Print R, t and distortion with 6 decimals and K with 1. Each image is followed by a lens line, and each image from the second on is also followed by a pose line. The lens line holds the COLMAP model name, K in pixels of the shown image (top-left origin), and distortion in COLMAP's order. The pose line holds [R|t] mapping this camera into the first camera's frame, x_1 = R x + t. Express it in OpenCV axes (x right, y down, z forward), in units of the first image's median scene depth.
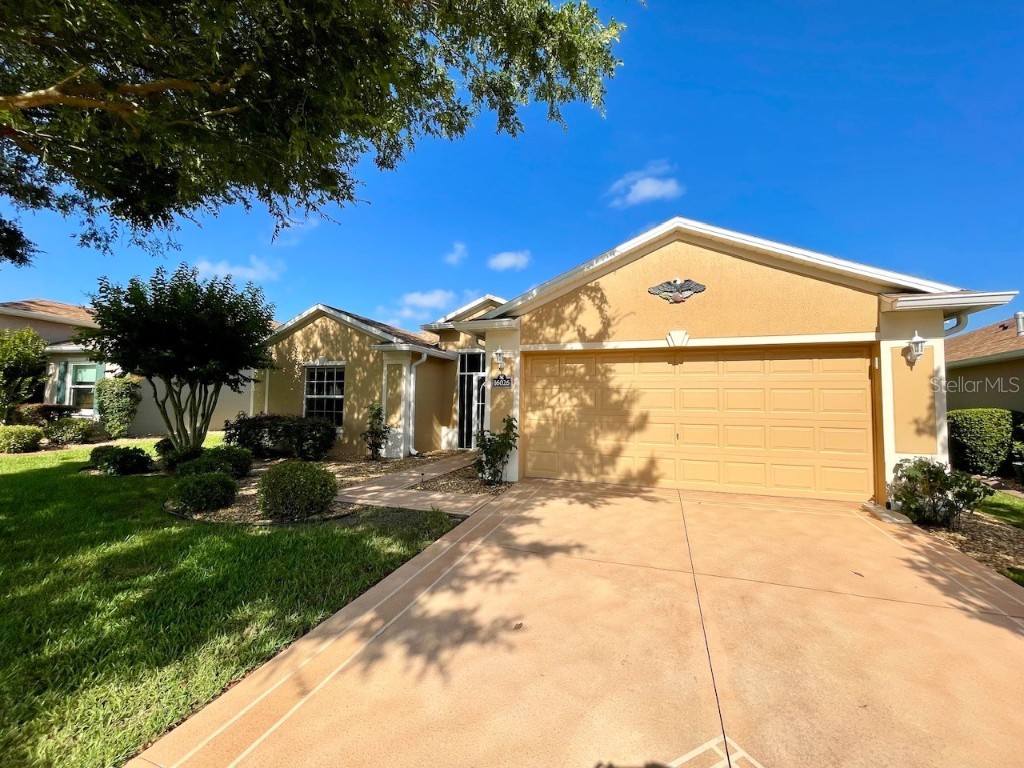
lens RADIAL K [[380.8, 0, 516.6], [0, 380.8, 372.8], [0, 0, 1]] dist [-0.000590, 0.000108]
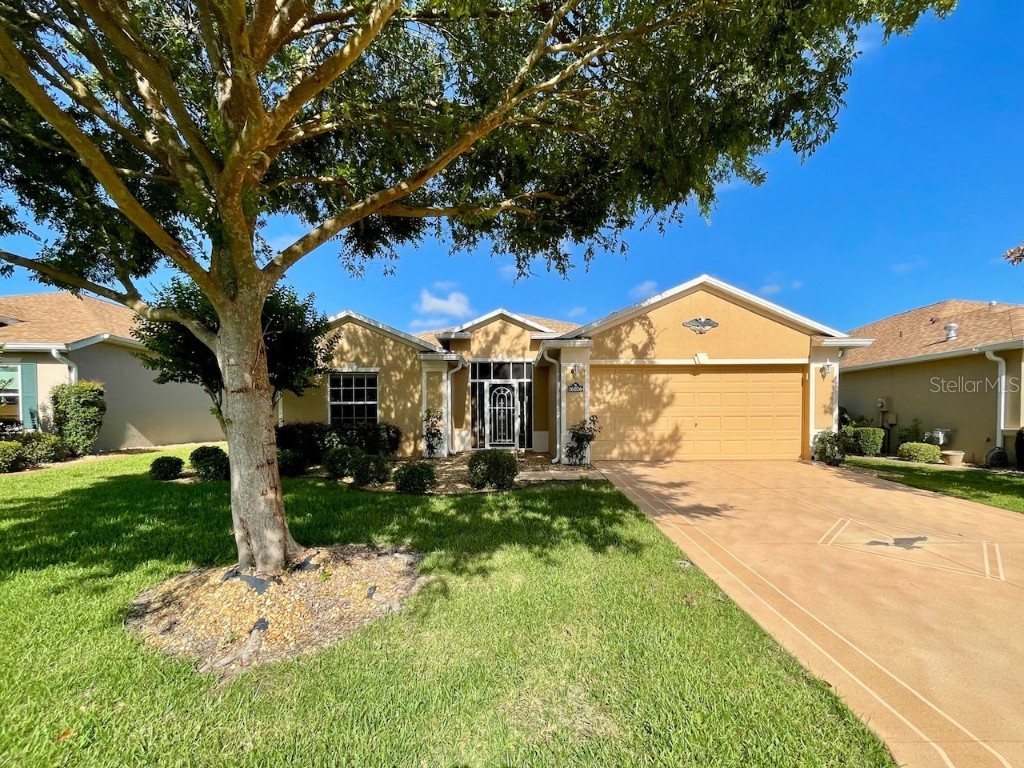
lens RADIAL K [[436.6, 0, 504.7], [0, 436.6, 410.1], [0, 0, 1]] dist [0.002147, -0.000619]
pose [[0.948208, -0.017374, 0.317174, -0.851471], [-0.006358, 0.997265, 0.073635, -0.010539], [-0.317586, -0.071838, 0.945504, -0.376934]]
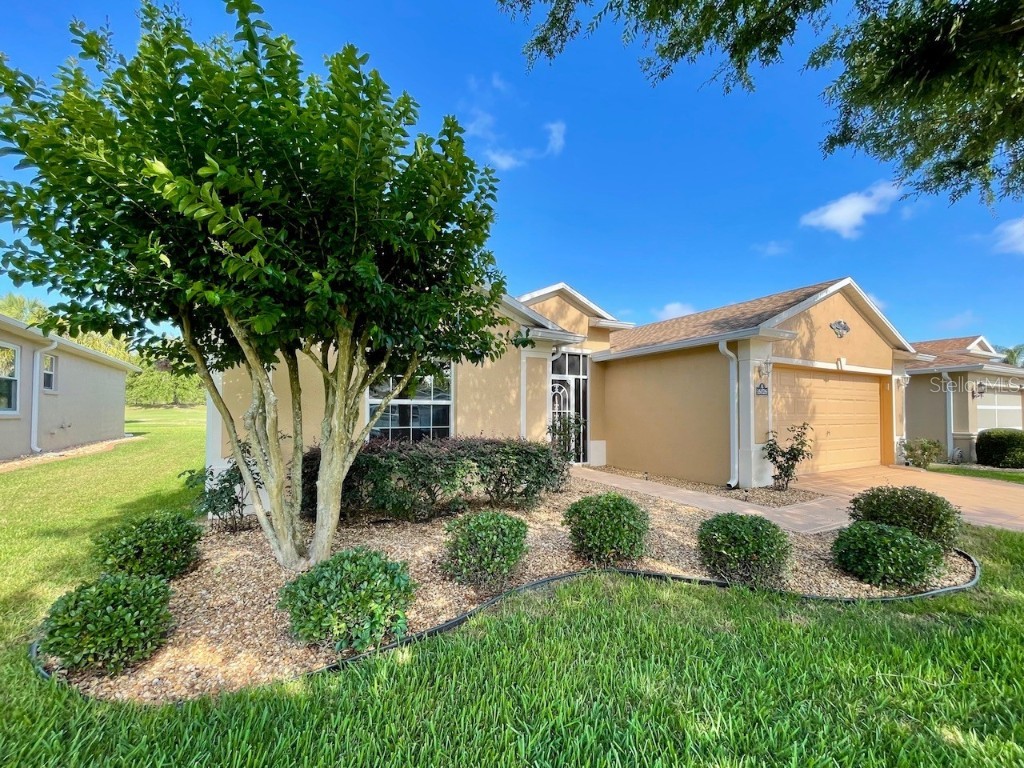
lens RADIAL K [[415.5, 0, 534.1], [0, 415.5, 389.5], [0, 0, 1]] dist [0.000710, -0.000075]
pose [[0.681586, 0.025292, 0.731301, -1.461345], [-0.053476, 0.998452, 0.015309, 0.041600], [-0.729782, -0.049541, 0.681883, 0.791226]]
